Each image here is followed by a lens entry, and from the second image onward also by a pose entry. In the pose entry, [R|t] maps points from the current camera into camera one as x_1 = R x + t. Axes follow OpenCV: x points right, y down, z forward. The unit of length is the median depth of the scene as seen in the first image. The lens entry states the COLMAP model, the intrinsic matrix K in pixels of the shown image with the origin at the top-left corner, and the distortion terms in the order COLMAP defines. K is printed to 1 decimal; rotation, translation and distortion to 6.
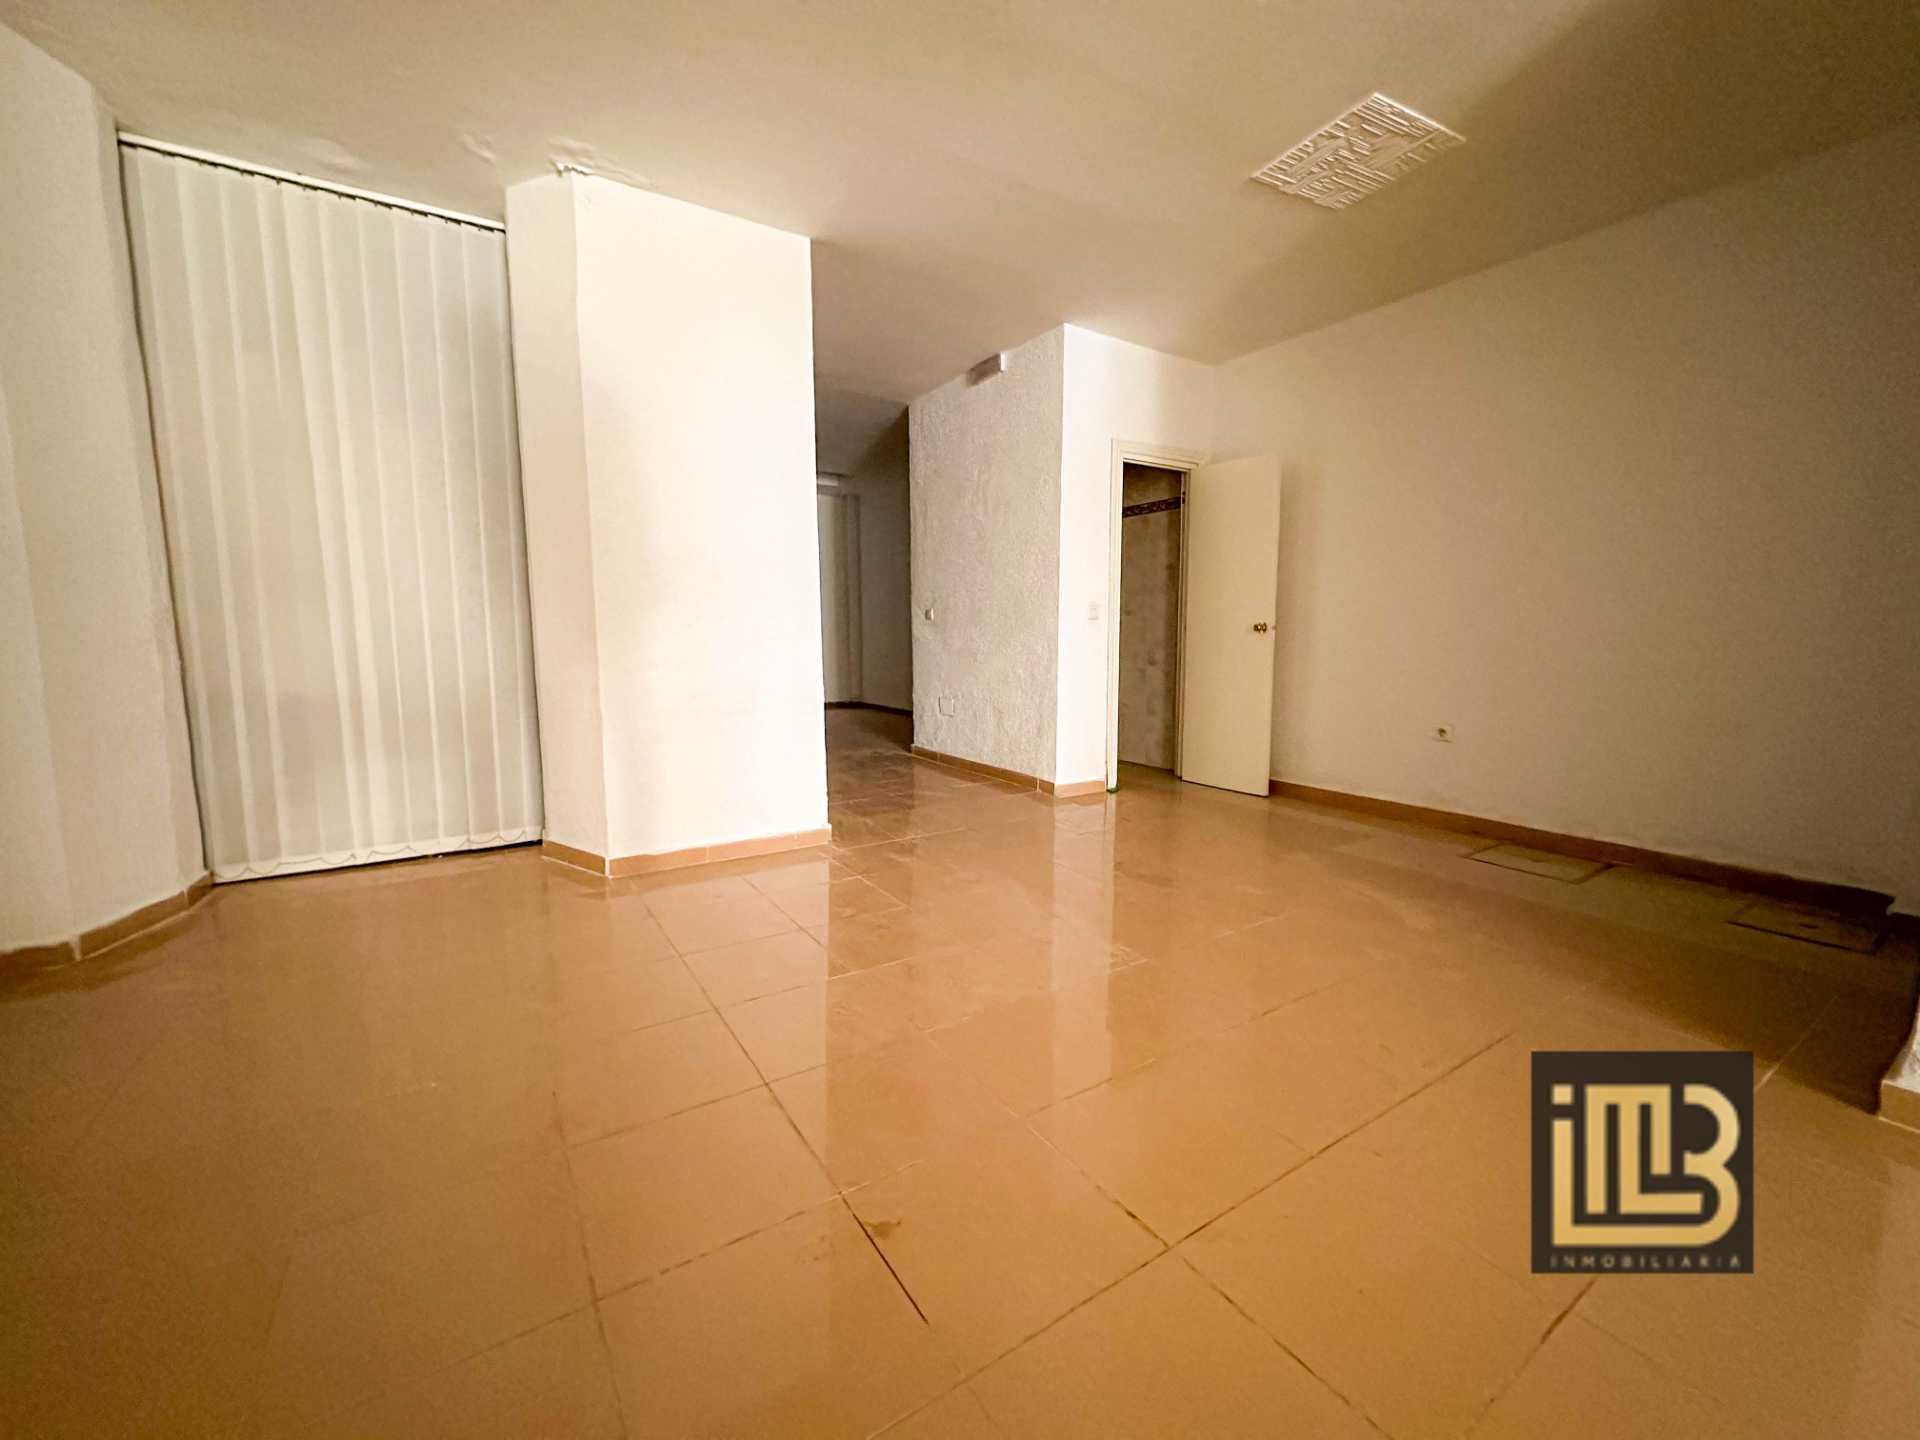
lens RADIAL K [[766.1, 0, 960.0], [0, 766.1, 720.0], [0, 0, 1]] dist [-0.004841, 0.000639]
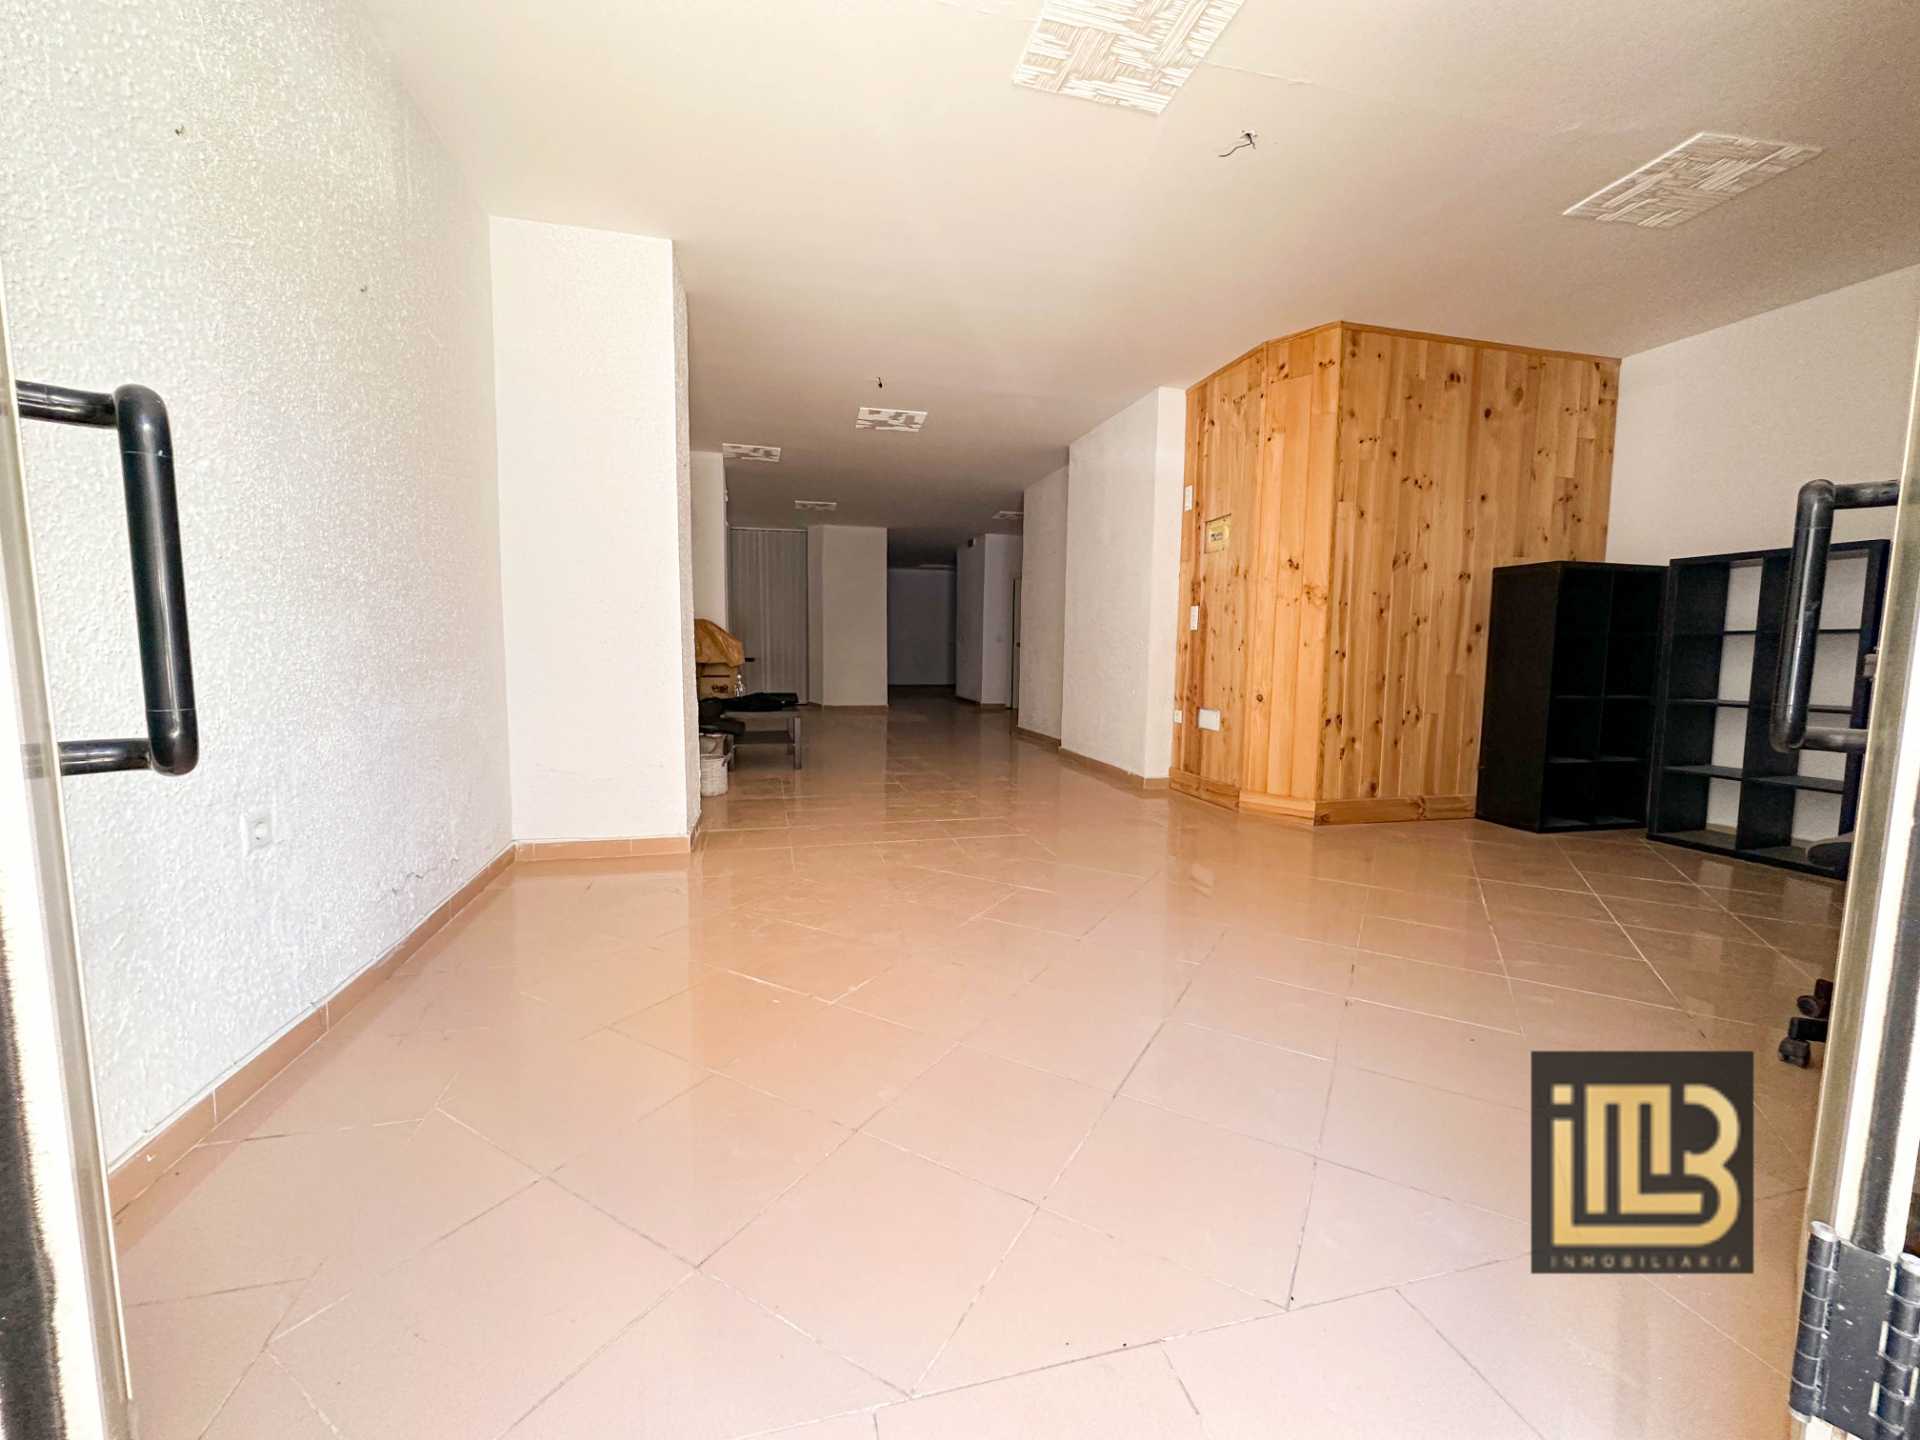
lens RADIAL K [[766.1, 0, 960.0], [0, 766.1, 720.0], [0, 0, 1]] dist [-0.004841, 0.000639]
pose [[0.945840, 0.041540, -0.321965, 1.161852], [-0.050387, 0.998545, -0.019188, 0.252867], [0.320699, 0.034371, 0.946557, -1.951899]]
